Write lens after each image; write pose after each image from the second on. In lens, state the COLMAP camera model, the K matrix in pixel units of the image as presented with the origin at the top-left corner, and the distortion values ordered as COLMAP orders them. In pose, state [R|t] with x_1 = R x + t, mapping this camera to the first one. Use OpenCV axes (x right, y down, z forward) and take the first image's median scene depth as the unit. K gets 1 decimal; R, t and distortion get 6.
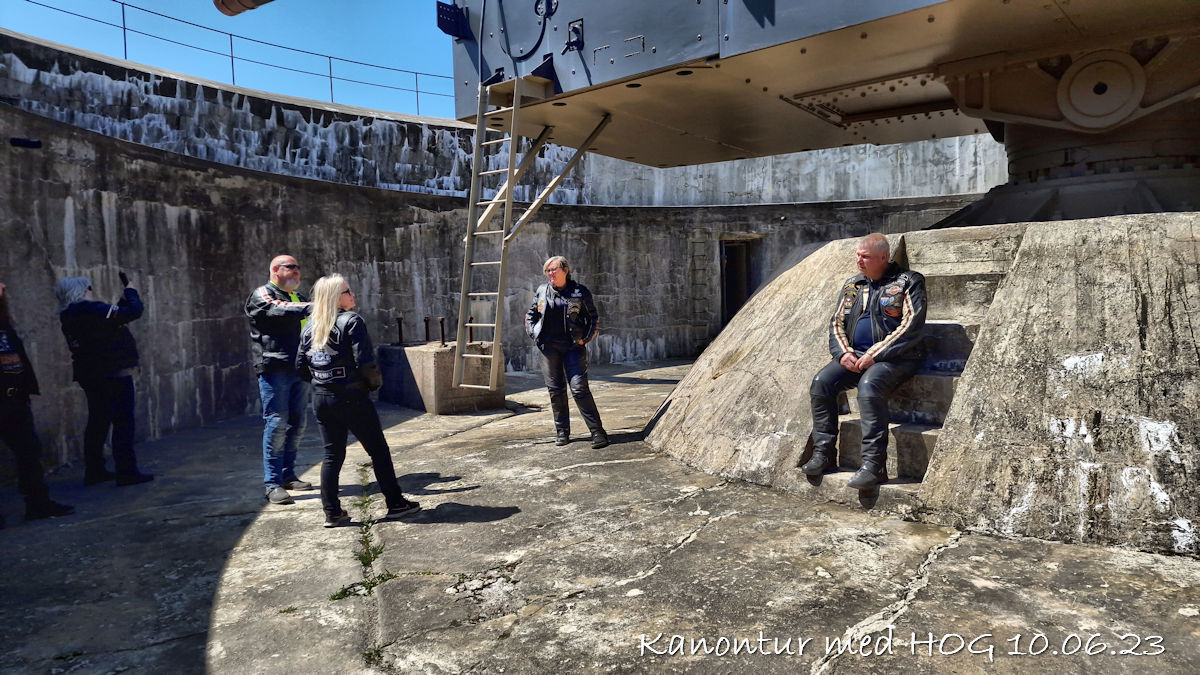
lens RADIAL K [[801.8, 0, 598.9], [0, 801.8, 325.4], [0, 0, 1]] dist [0.067283, -0.064465]
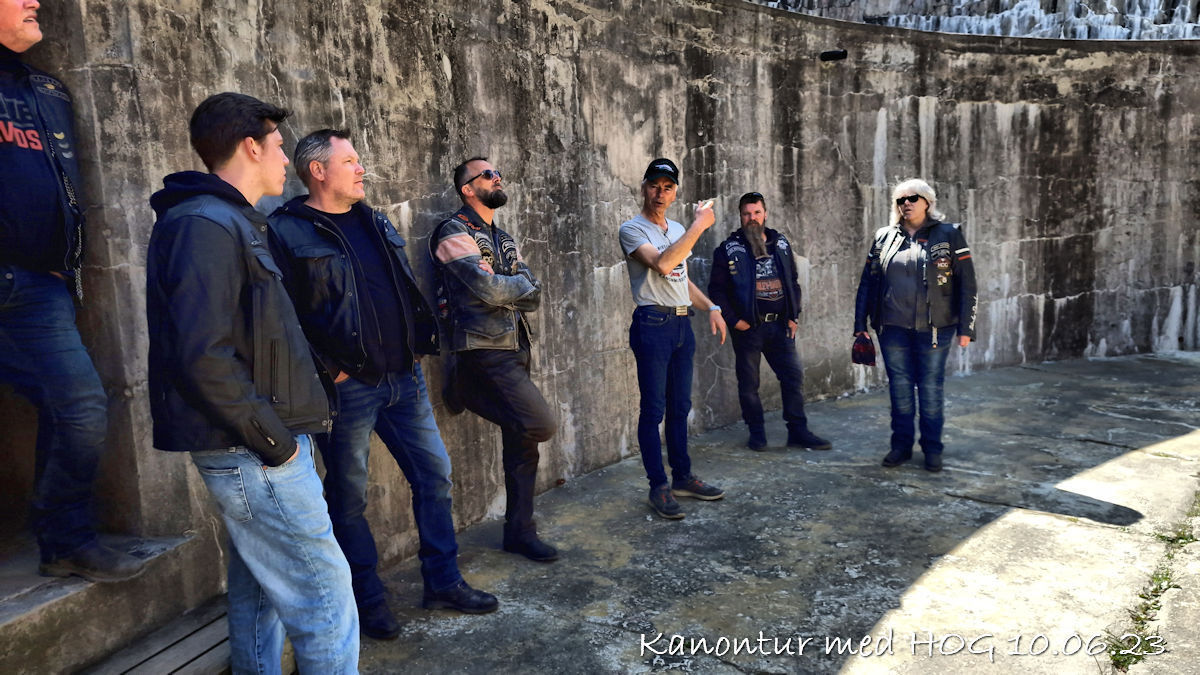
lens RADIAL K [[801.8, 0, 604.9], [0, 801.8, 337.3], [0, 0, 1]] dist [0.067283, -0.064465]
pose [[0.522476, 0.108128, -0.845770, -0.001213], [-0.004594, 0.992269, 0.124020, -0.008158], [0.852642, -0.060912, 0.518934, 0.175433]]
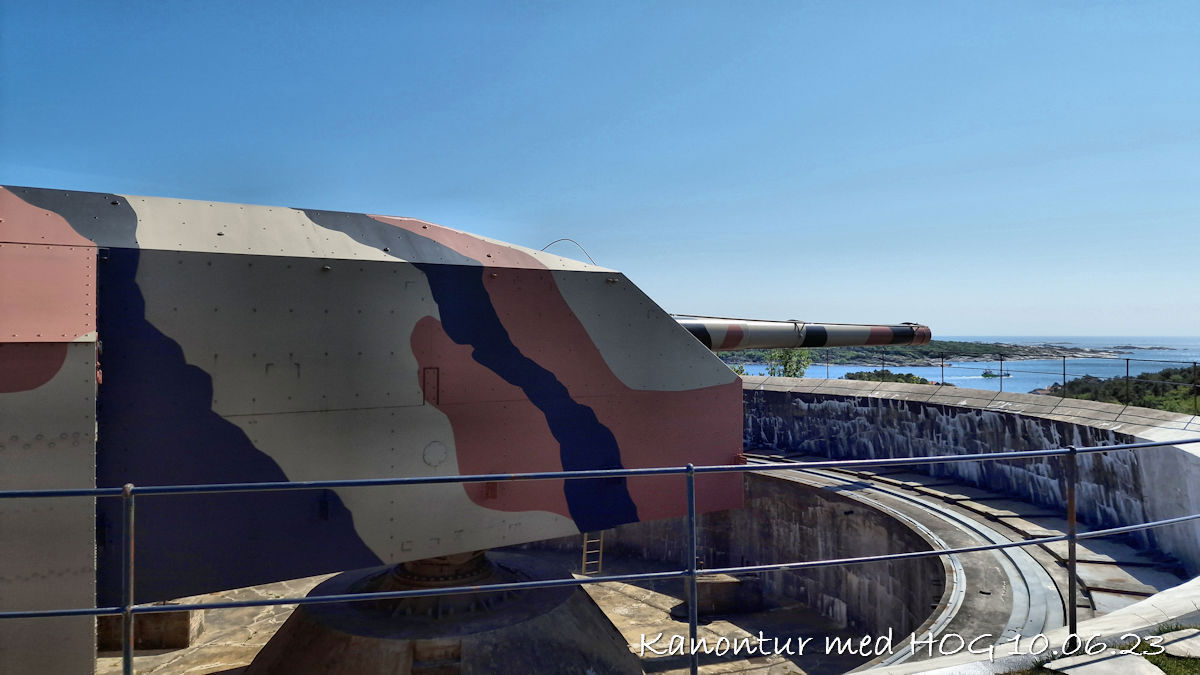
lens RADIAL K [[801.8, 0, 594.4], [0, 801.8, 340.3], [0, 0, 1]] dist [0.067283, -0.064465]
pose [[-0.506309, 0.042089, -0.861325, 1.703566], [-0.019259, 0.998007, 0.060089, -0.689108], [0.862137, 0.047012, -0.504489, 1.816489]]
